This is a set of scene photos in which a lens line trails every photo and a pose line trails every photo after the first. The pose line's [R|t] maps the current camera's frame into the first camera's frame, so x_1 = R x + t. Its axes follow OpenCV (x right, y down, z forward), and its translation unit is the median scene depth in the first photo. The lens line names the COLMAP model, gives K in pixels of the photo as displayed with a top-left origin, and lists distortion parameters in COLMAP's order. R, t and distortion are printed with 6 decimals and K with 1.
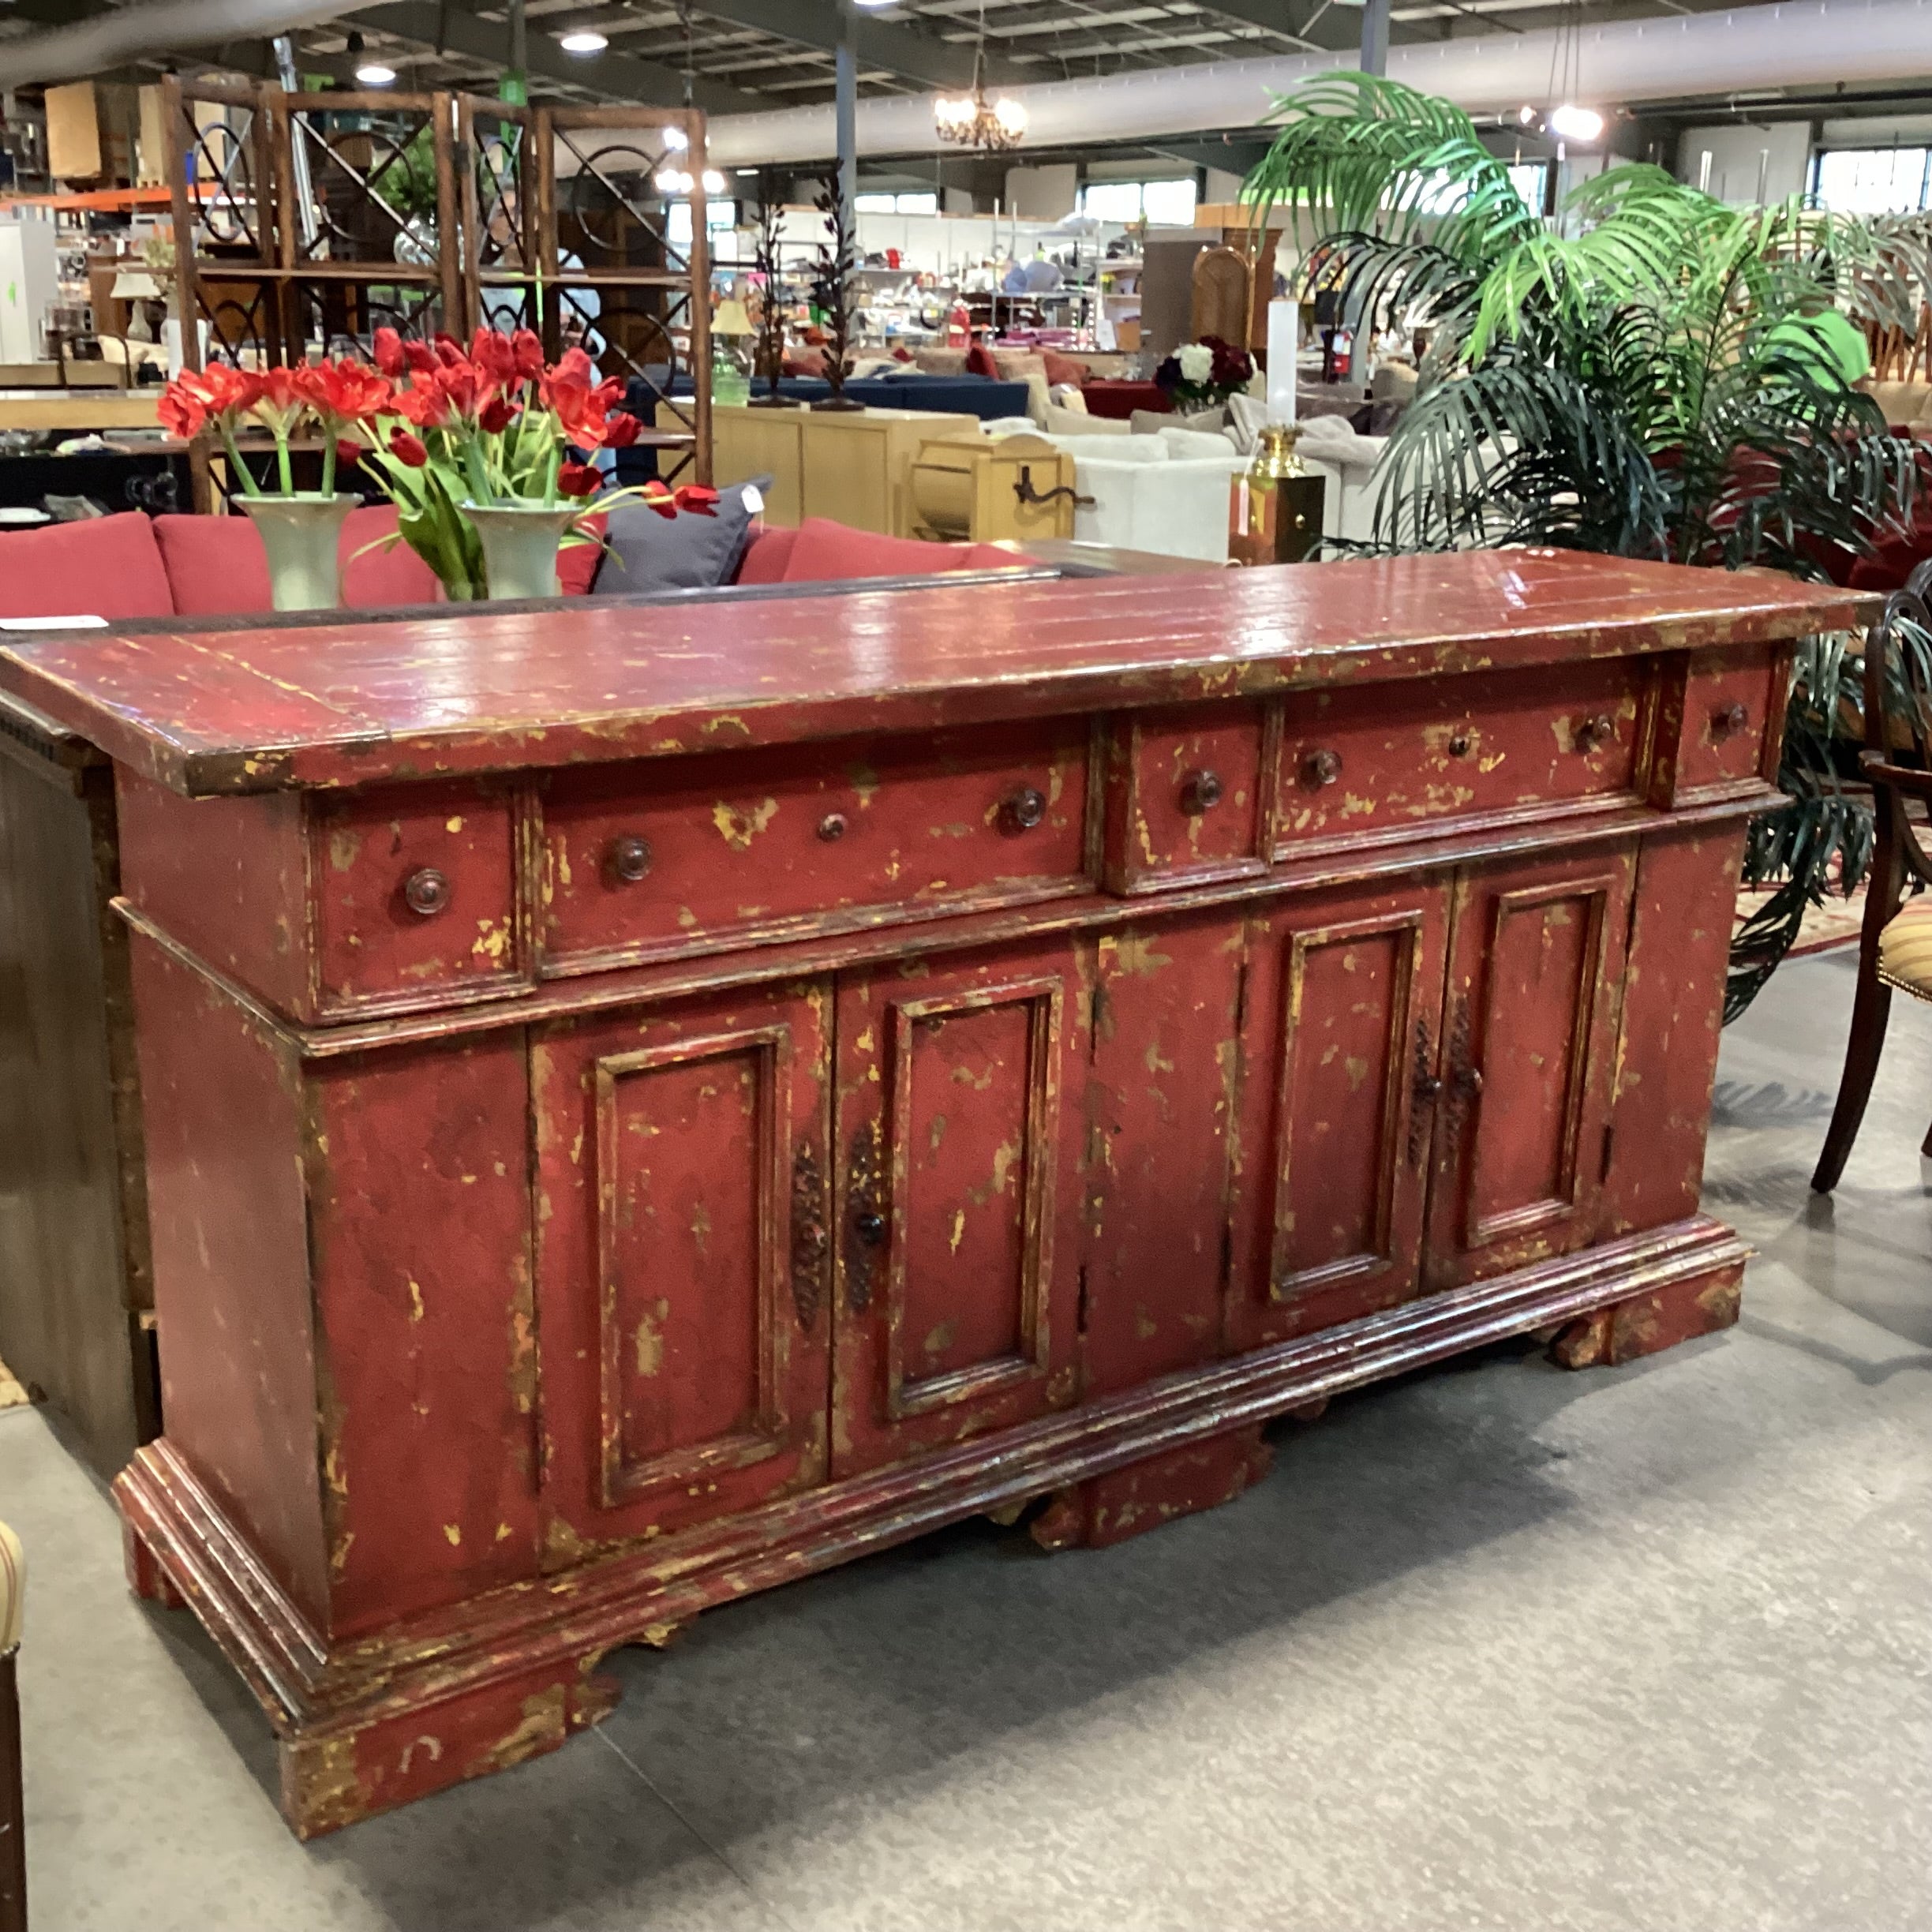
lens RADIAL K [[2324.9, 0, 965.8], [0, 2324.9, 936.1], [0, 0, 1]] dist [0.148421, -0.334515]
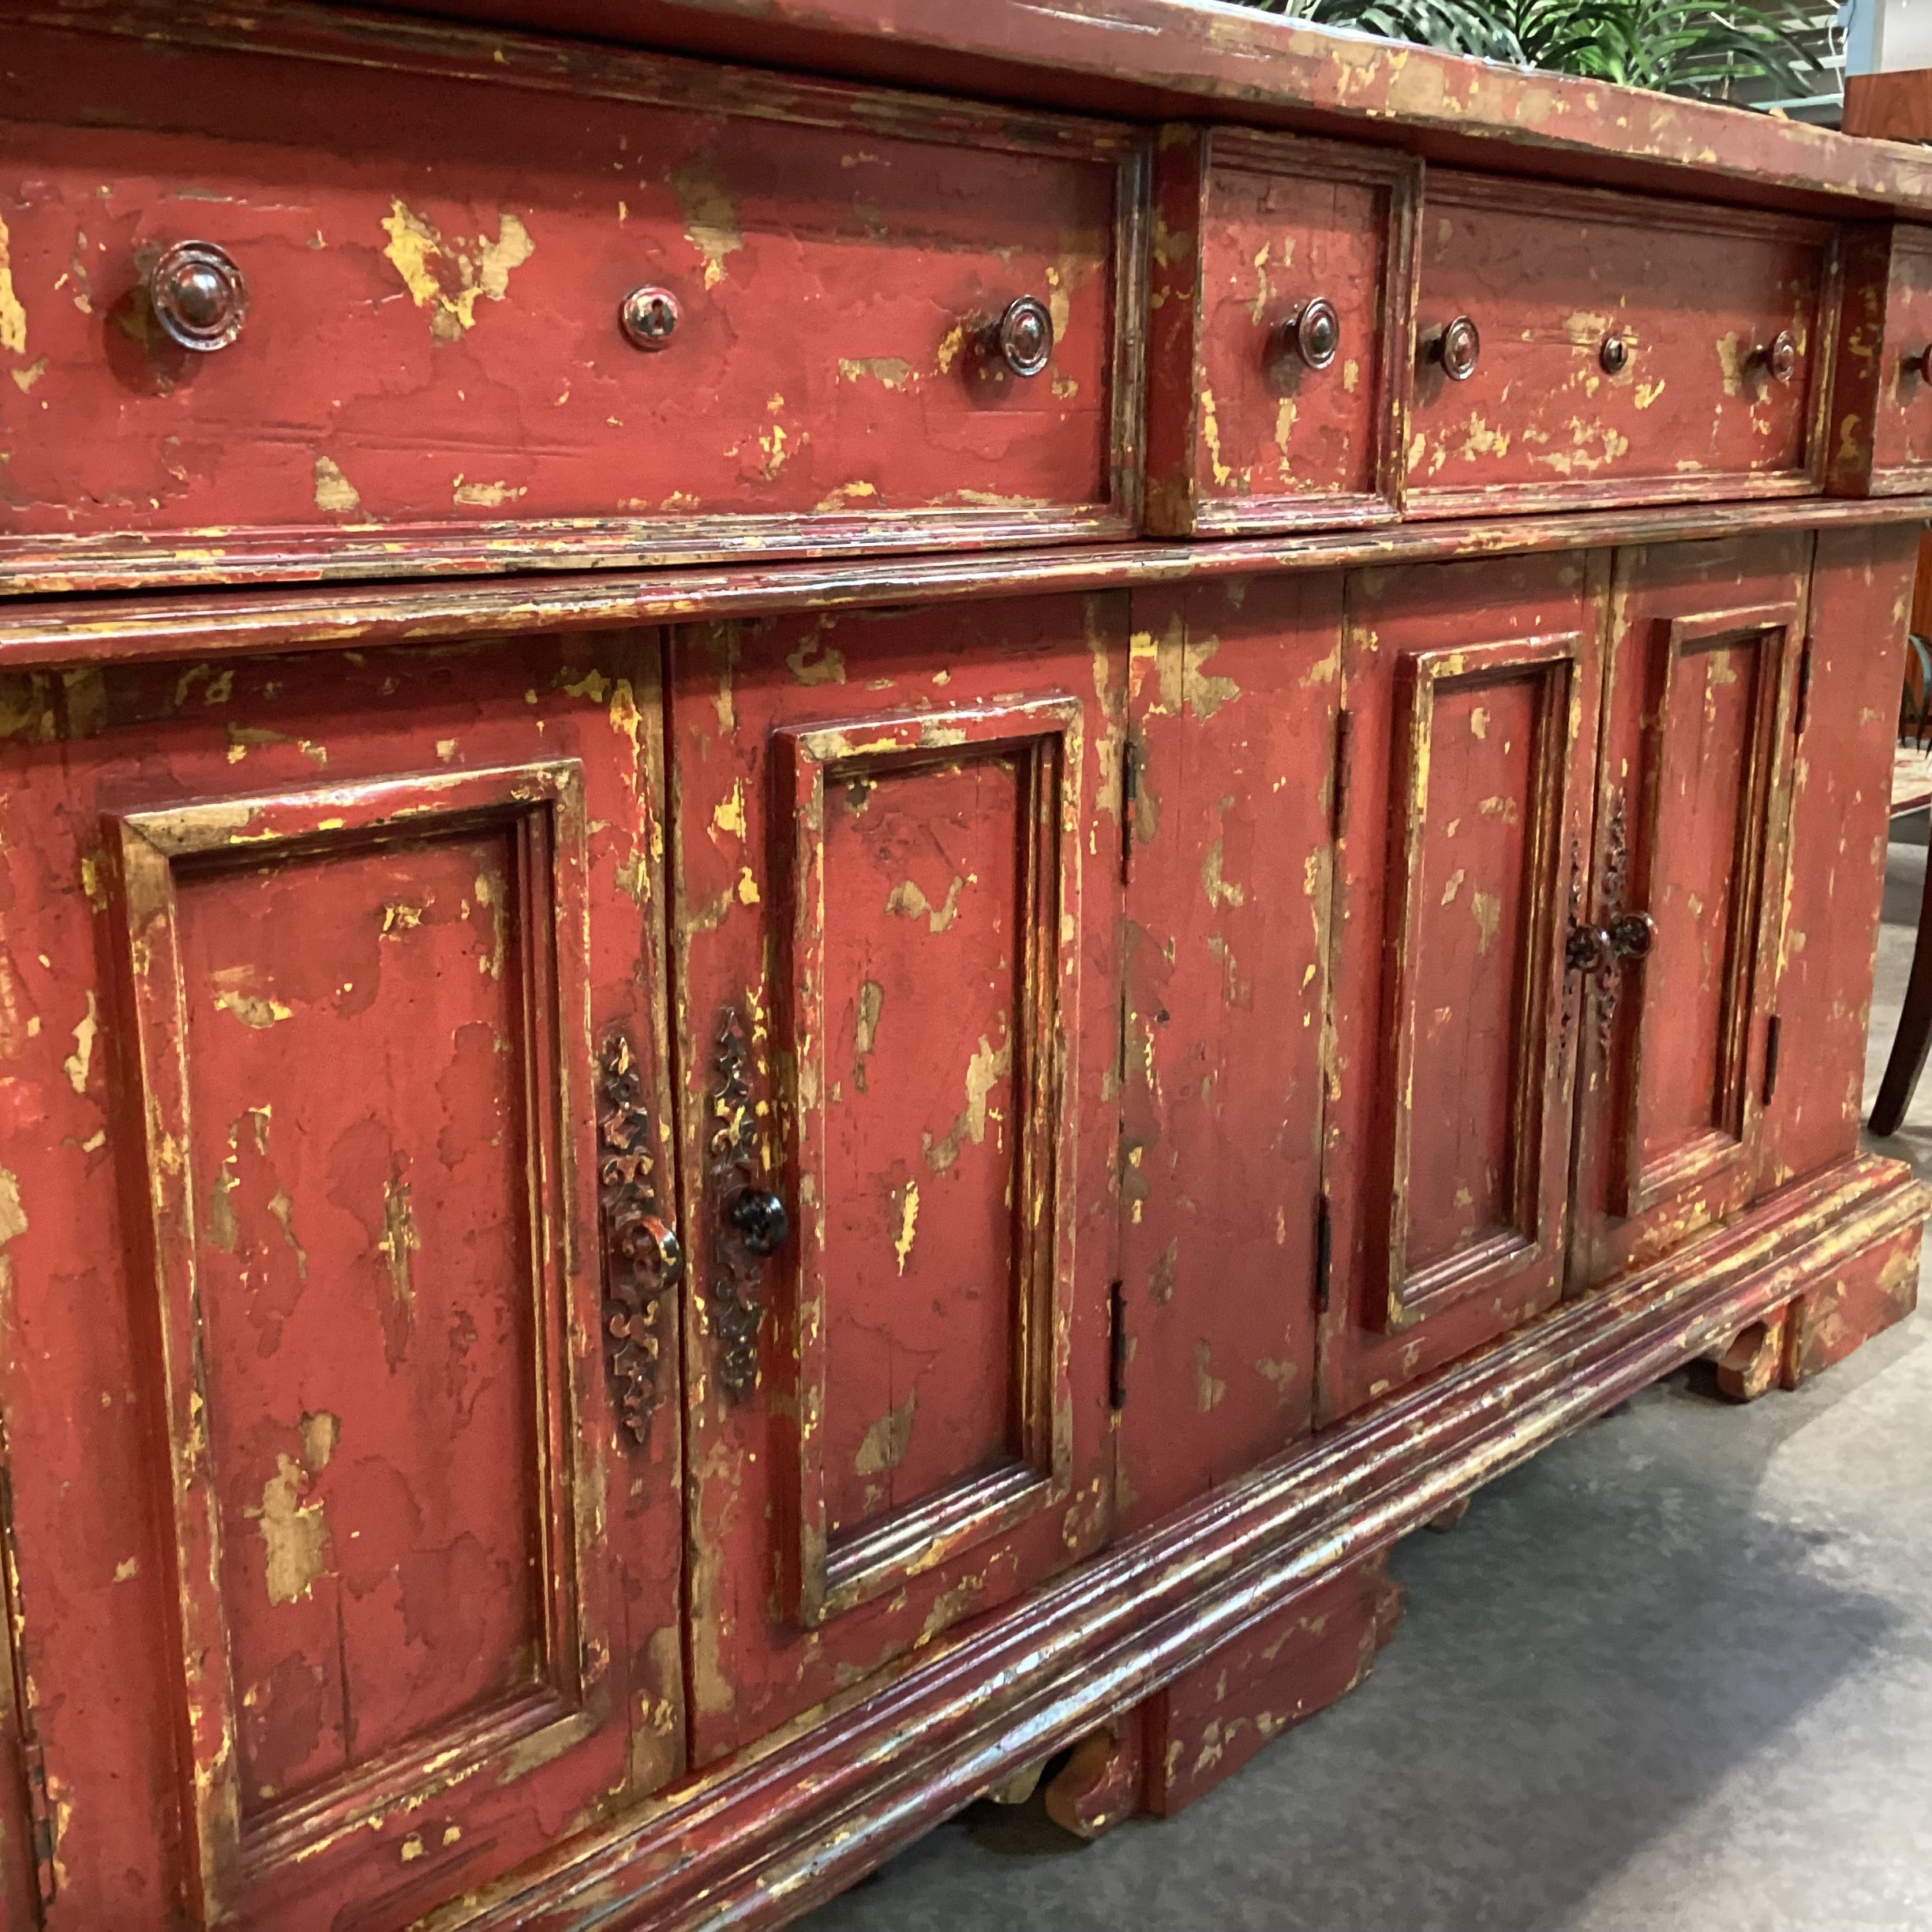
lens RADIAL K [[2324.9, 0, 965.8], [0, 2324.9, 936.1], [0, 0, 1]] dist [0.148421, -0.334515]
pose [[0.978504, -0.067174, 0.194983, -0.078539], [0.077312, 0.995998, -0.044848, 0.082208], [-0.191190, 0.058958, 0.979781, 0.470287]]
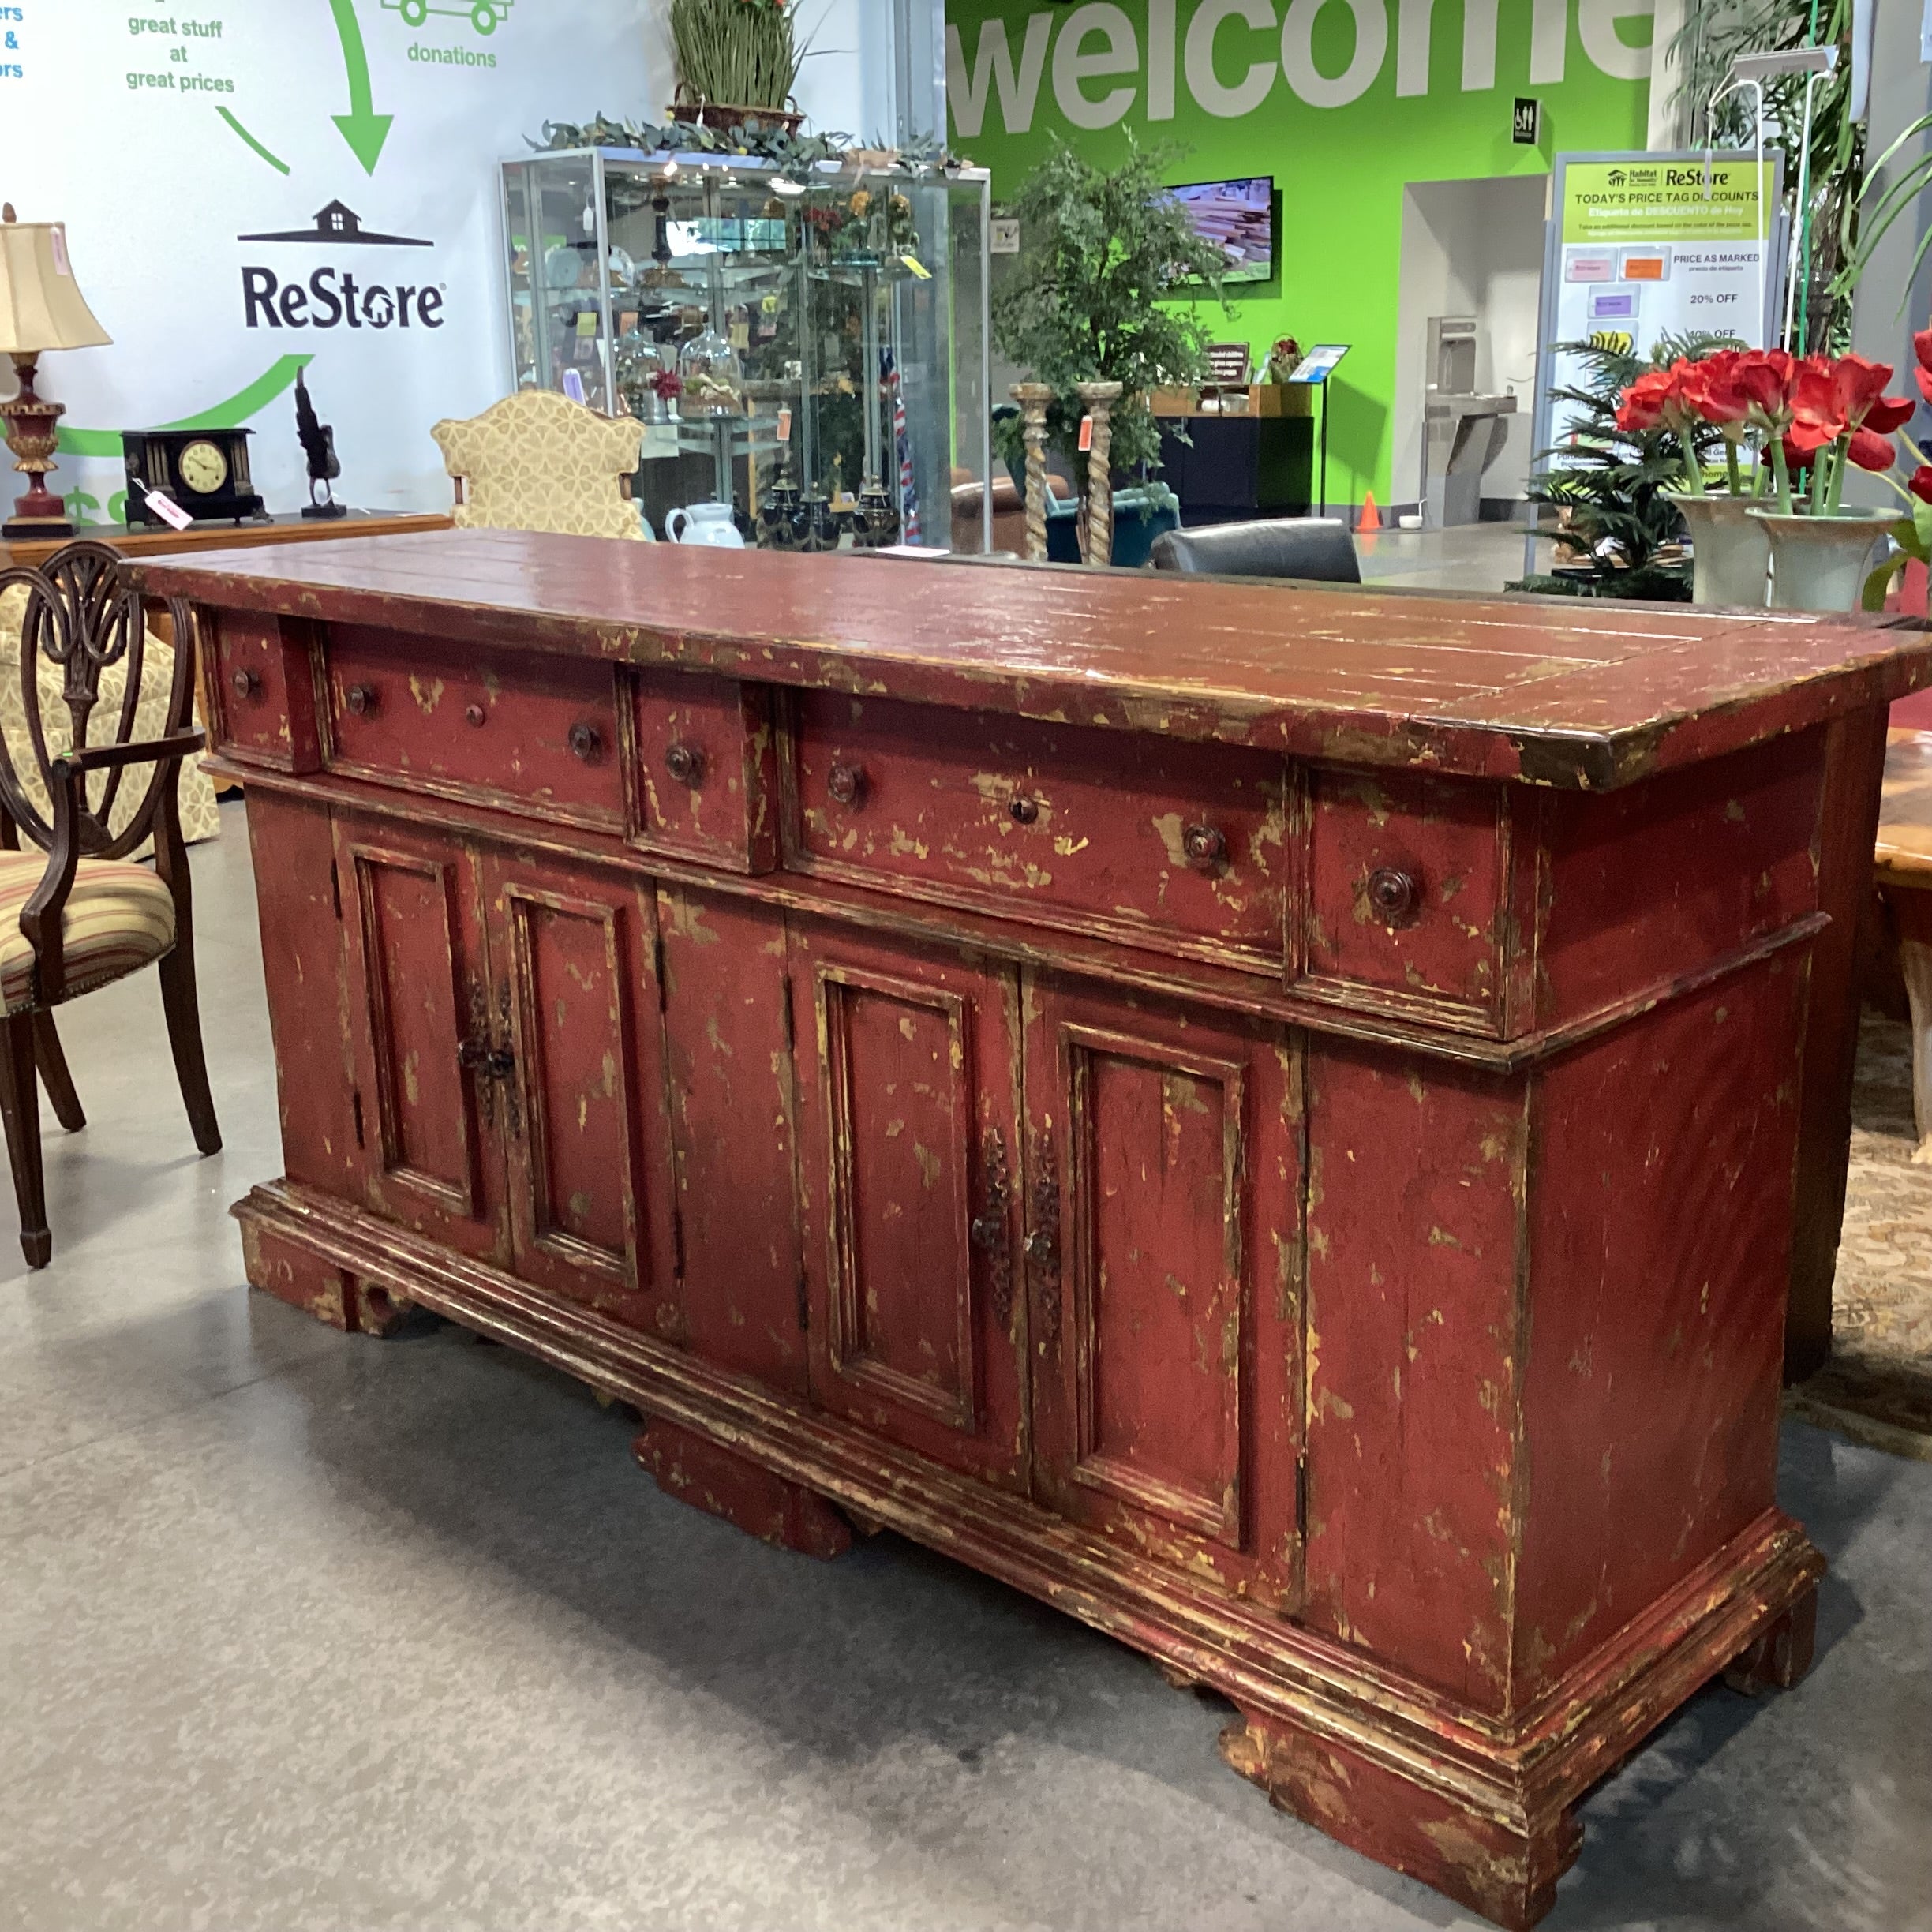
lens RADIAL K [[2324.9, 0, 965.8], [0, 2324.9, 936.1], [0, 0, 1]] dist [0.148421, -0.334515]
pose [[0.186040, 0.224349, -0.956586, 0.998188], [-0.238419, 0.954793, 0.177560, -0.181087], [0.953177, 0.195034, 0.231119, 0.837439]]
